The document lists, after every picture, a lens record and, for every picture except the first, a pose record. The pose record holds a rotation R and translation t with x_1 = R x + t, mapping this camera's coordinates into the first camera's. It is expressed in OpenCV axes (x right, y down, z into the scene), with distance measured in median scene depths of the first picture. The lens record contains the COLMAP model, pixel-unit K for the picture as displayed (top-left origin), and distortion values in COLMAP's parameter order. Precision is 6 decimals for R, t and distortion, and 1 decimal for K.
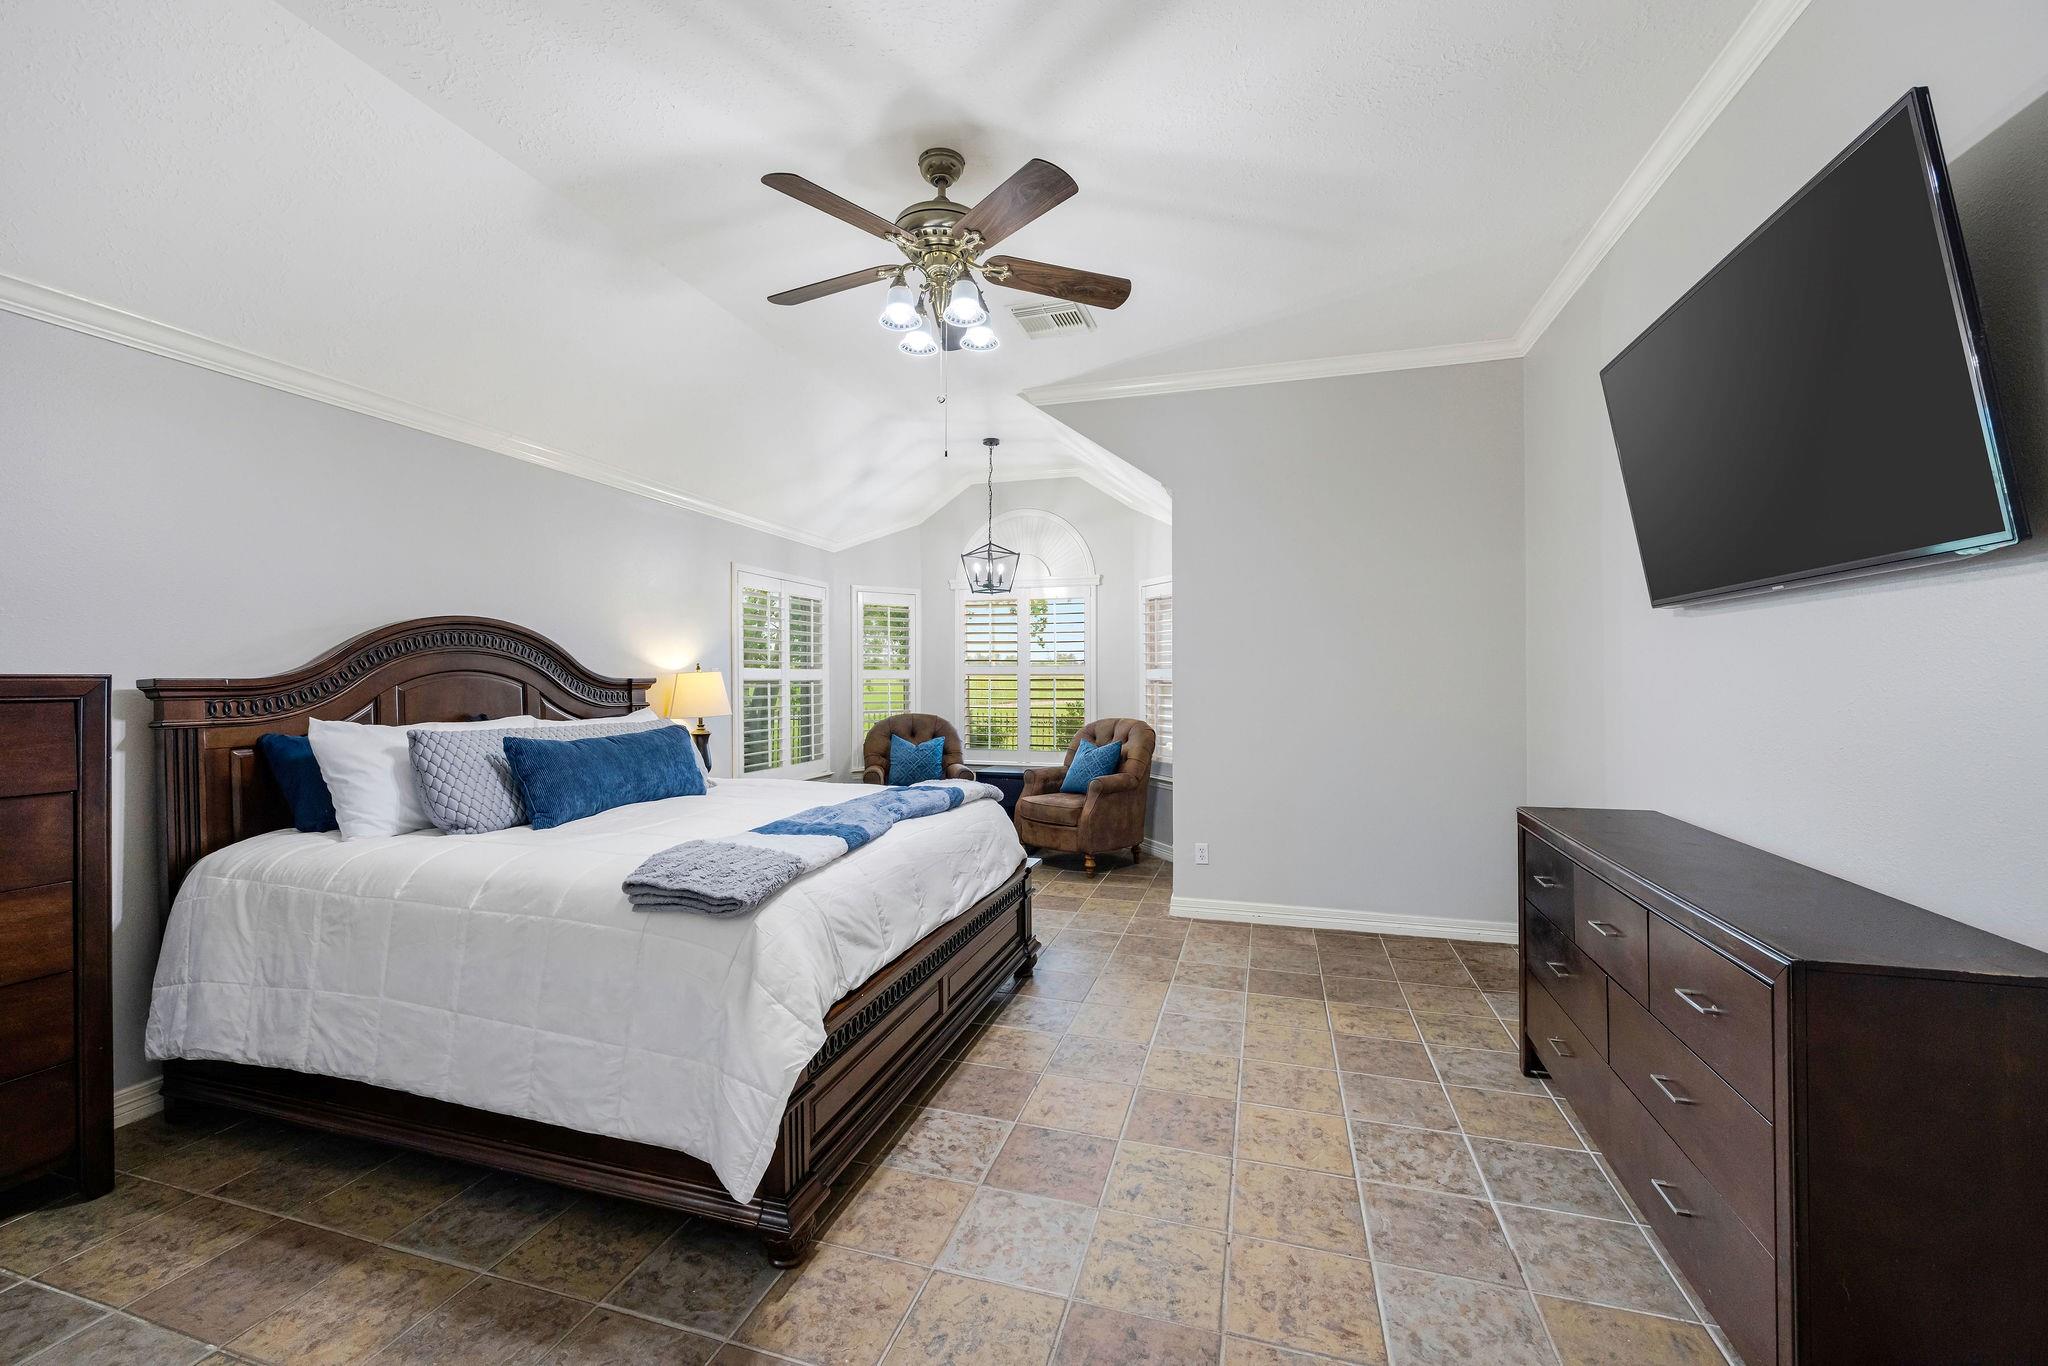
lens RADIAL K [[789.9, 0, 1024.0], [0, 789.9, 683.0], [0, 0, 1]] dist [-0.001730, -0.000056]
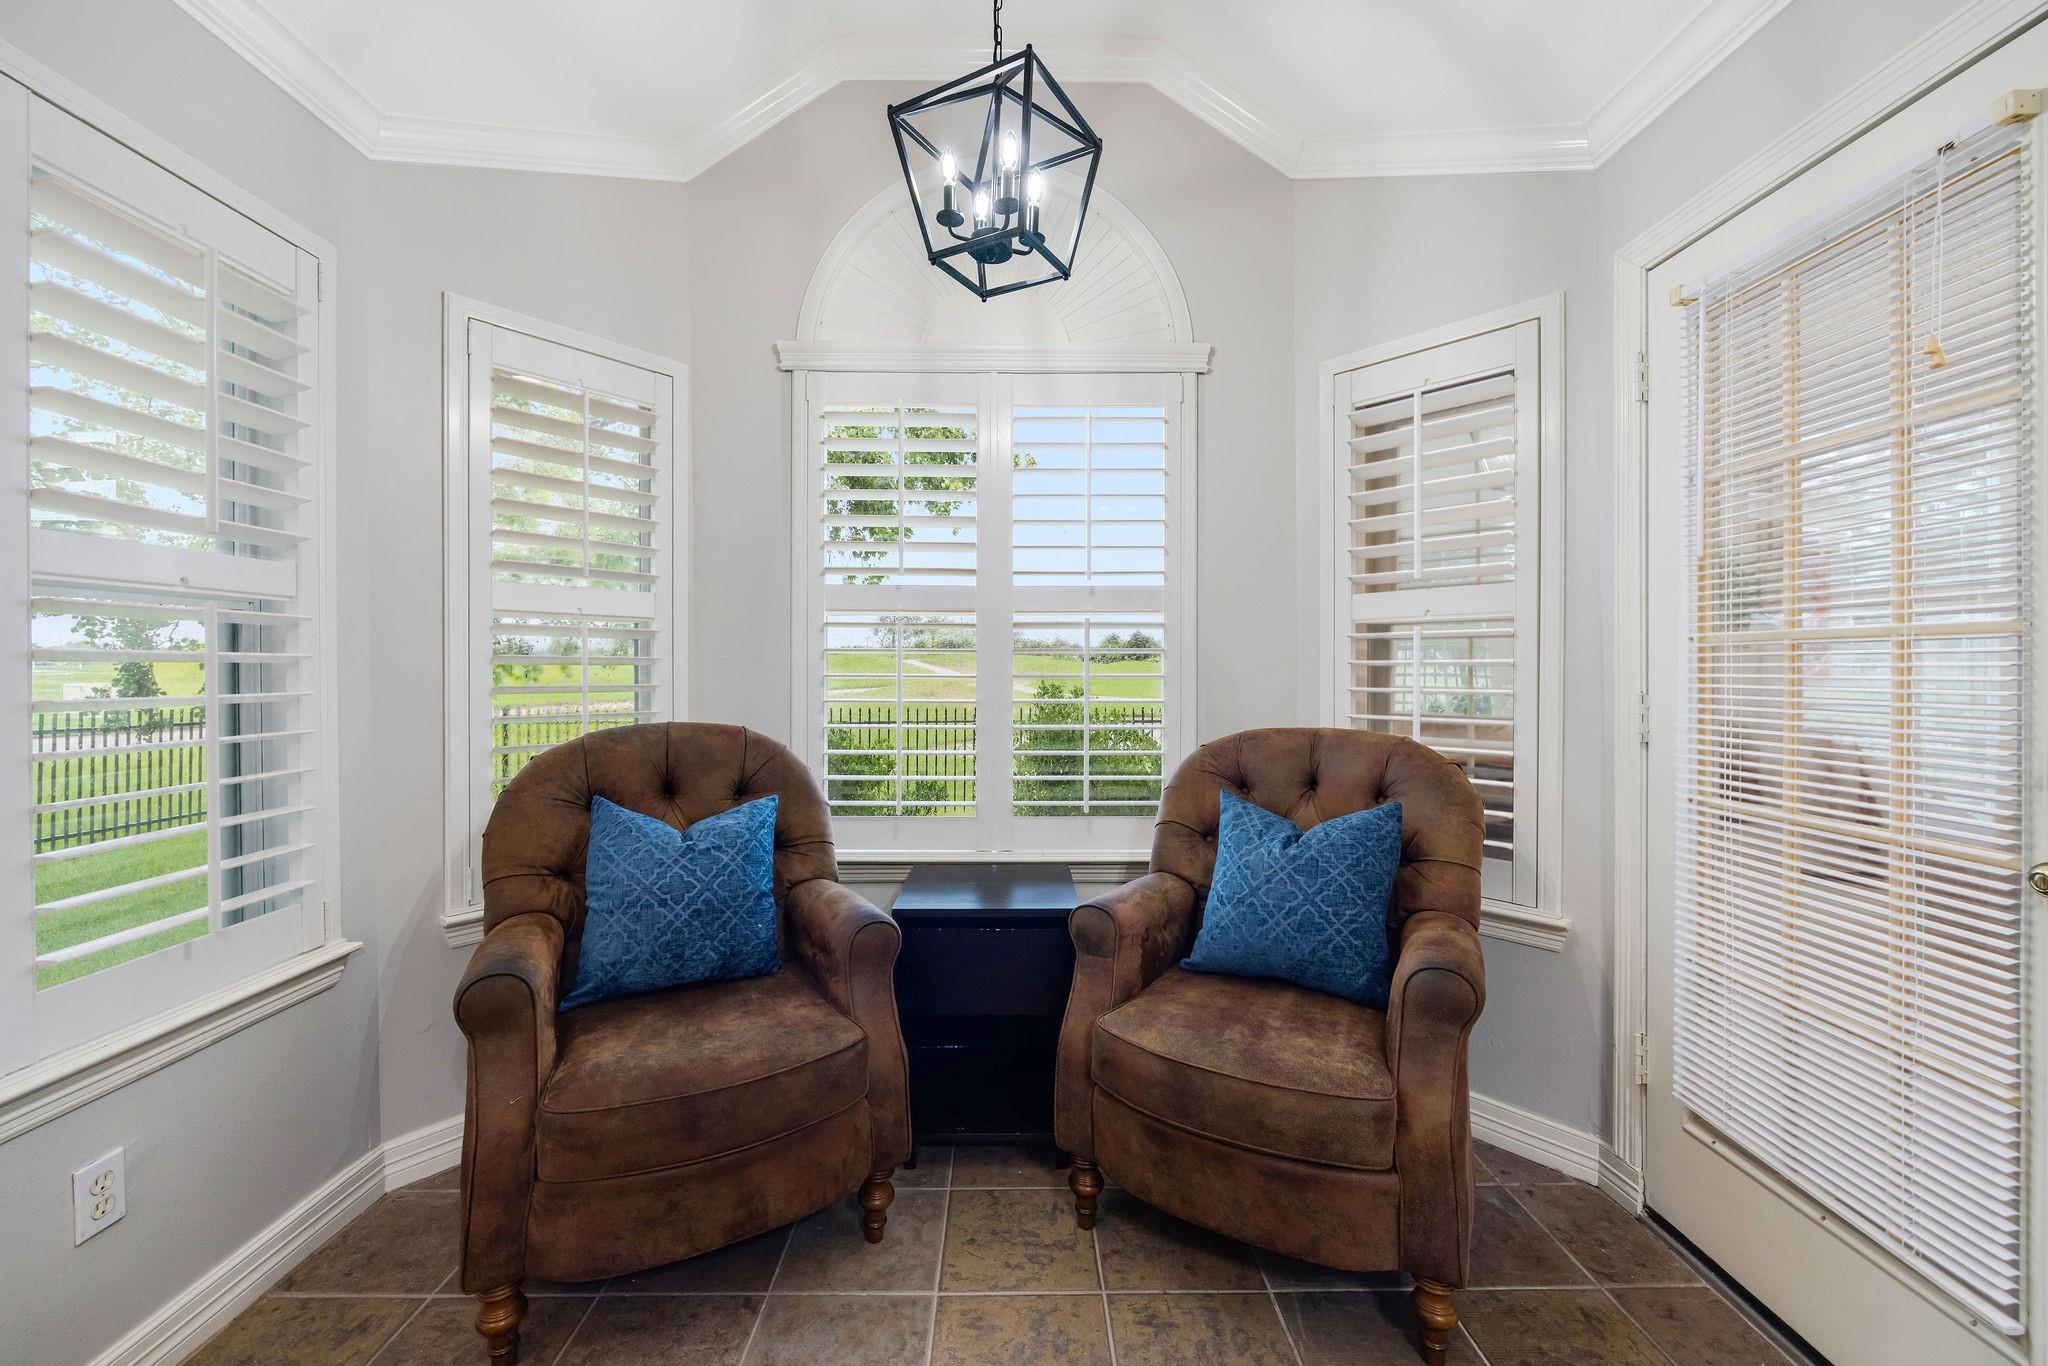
lens RADIAL K [[828.4, 0, 1023.2], [0, 828.4, 677.0], [0, 0, 1]] dist [-0.004895, -0.000124]
pose [[0.956017, 0.001449, 0.293307, -0.103922], [-0.002090, 0.999996, 0.001872, 0.019767], [-0.293303, -0.002402, 0.956016, 0.654313]]
